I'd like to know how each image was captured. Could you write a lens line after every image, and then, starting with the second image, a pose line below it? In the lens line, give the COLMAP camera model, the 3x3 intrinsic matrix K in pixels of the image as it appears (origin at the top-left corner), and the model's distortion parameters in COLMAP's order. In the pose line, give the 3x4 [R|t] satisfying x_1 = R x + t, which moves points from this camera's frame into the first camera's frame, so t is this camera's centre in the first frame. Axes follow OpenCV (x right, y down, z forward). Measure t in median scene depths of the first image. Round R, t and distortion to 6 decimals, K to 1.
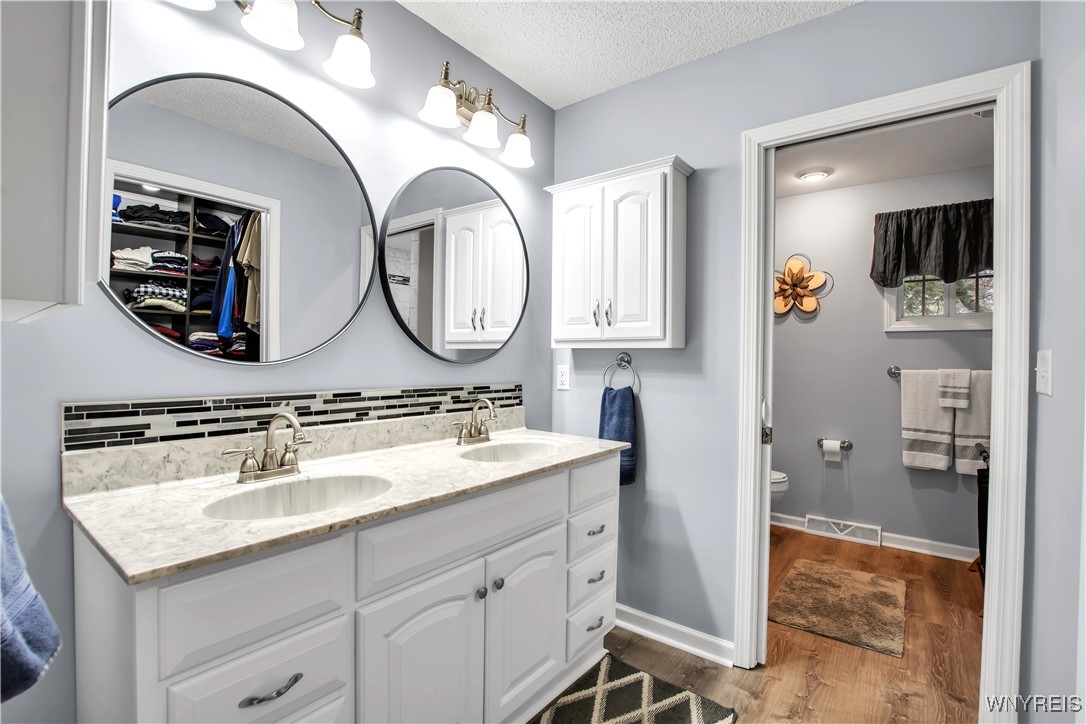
lens RADIAL K [[495.9, 0, 549.8], [0, 495.9, 363.0], [0, 0, 1]] dist [-0.029180, 0.000575]
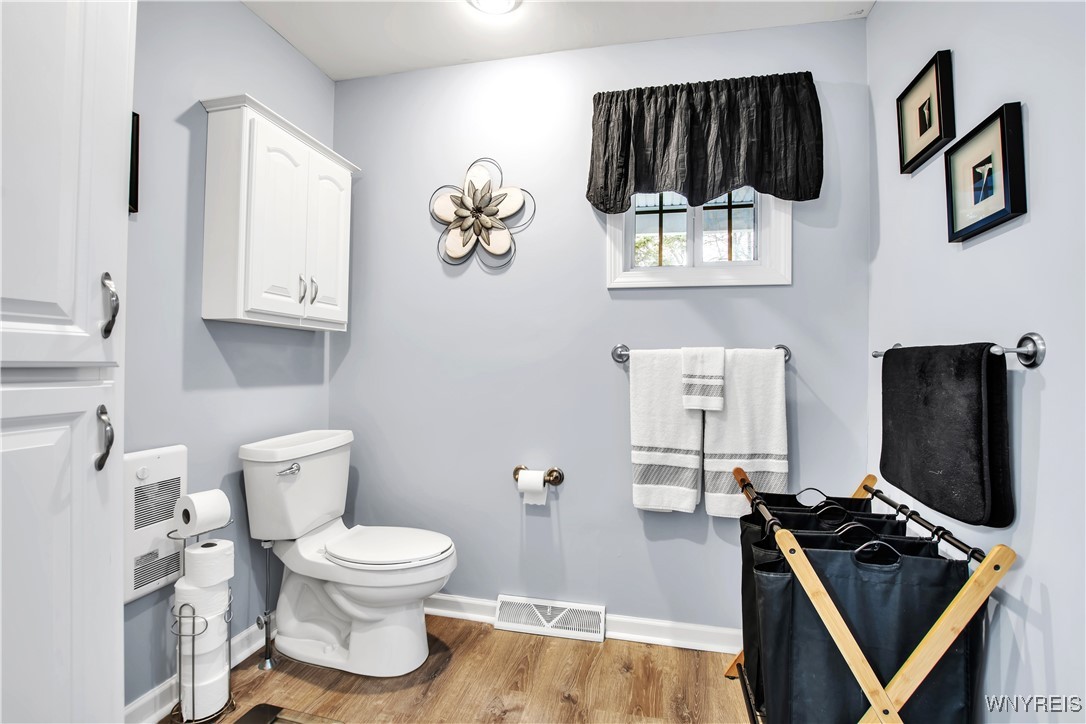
lens RADIAL K [[495.9, 0, 549.8], [0, 495.9, 363.0], [0, 0, 1]] dist [-0.029180, 0.000575]
pose [[0.909713, -0.007112, 0.415177, 0.379484], [0.005995, 0.999974, 0.003994, 0.027828], [-0.415194, -0.001145, 0.909732, 0.489421]]
